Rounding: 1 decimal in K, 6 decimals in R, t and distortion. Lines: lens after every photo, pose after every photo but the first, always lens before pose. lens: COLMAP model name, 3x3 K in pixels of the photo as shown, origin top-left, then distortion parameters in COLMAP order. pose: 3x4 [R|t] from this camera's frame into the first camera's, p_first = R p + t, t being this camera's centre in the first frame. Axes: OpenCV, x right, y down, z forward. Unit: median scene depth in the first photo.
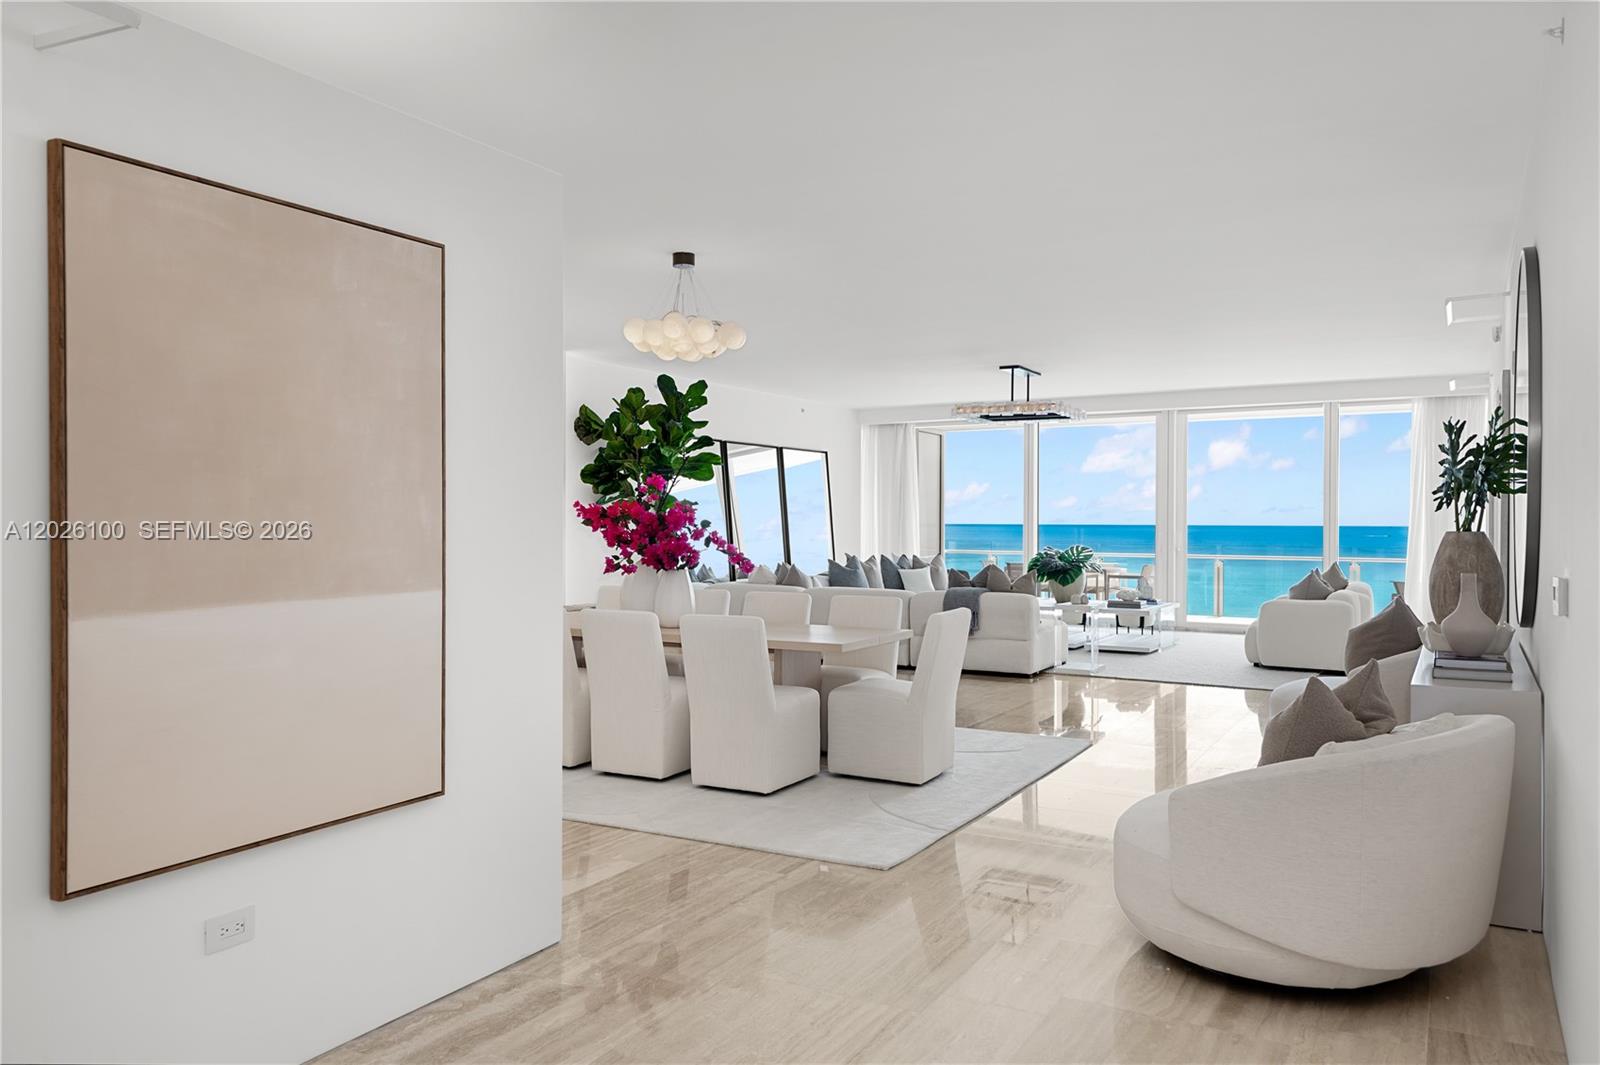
lens RADIAL K [[1135.7, 0, 722.4], [0, 1135.7, 541.9], [0, 0, 1]] dist [0.010174, 0.001036]
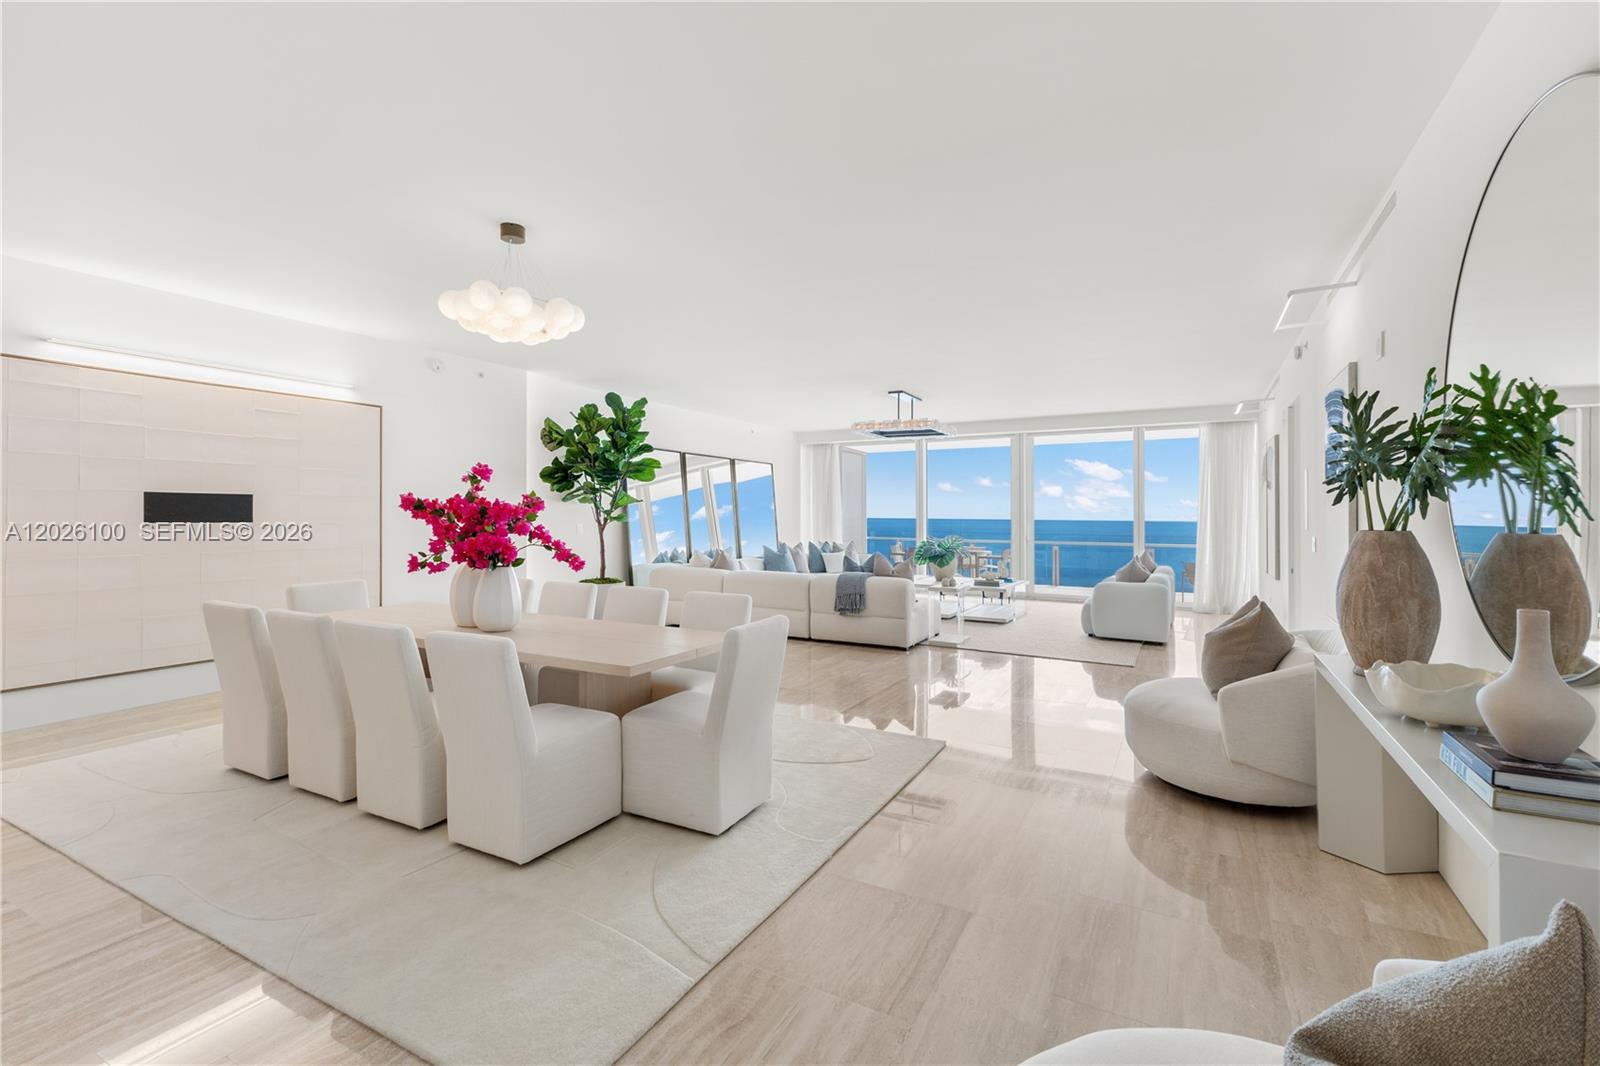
lens RADIAL K [[704.5, 0, 820.5], [0, 704.5, 513.6], [0, 0, 1]] dist [0.012256, -0.001202]
pose [[0.995366, 0.004578, 0.096047, 0.095364], [-0.002434, 0.999746, -0.022427, -0.003824], [-0.096125, 0.022090, 0.995124, 0.240969]]
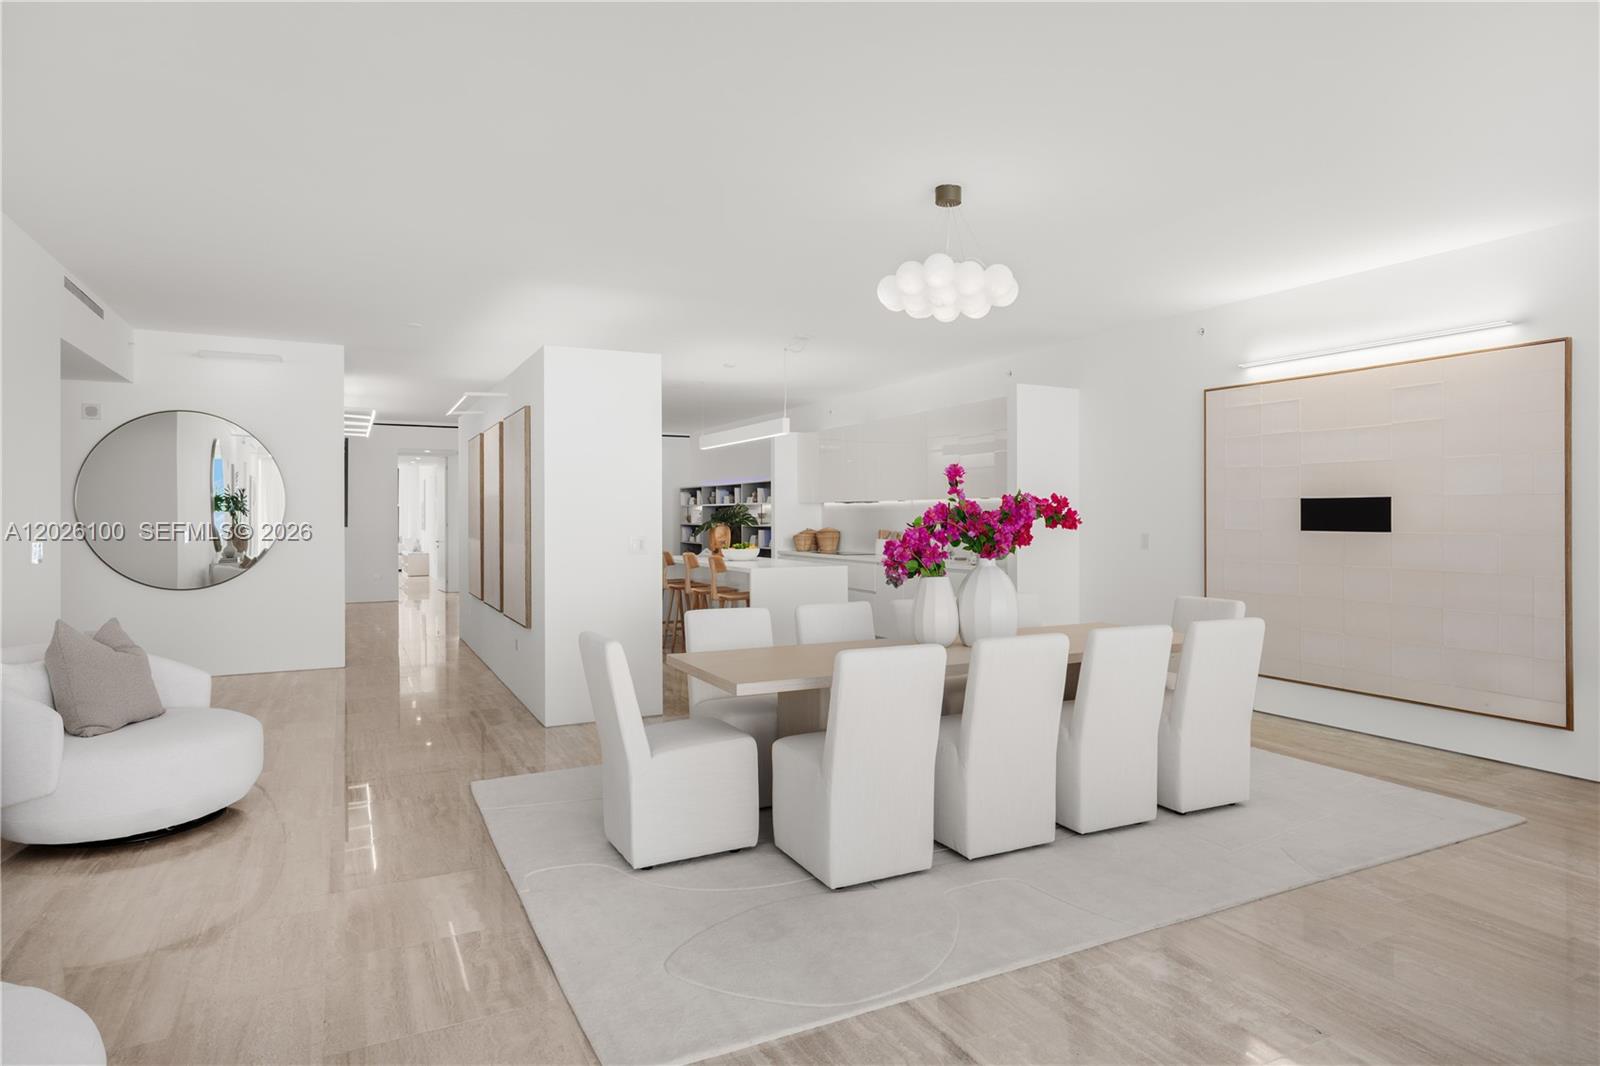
lens RADIAL K [[1006.9, 0, 799.2], [0, 1006.9, 529.0], [0, 0, 1]] dist [0.001121, 0.001932]
pose [[-0.549736, 0.005938, -0.835317, 0.411542], [-0.021416, 0.999546, 0.021199, -0.015398], [0.835064, 0.029543, -0.549359, 0.845066]]
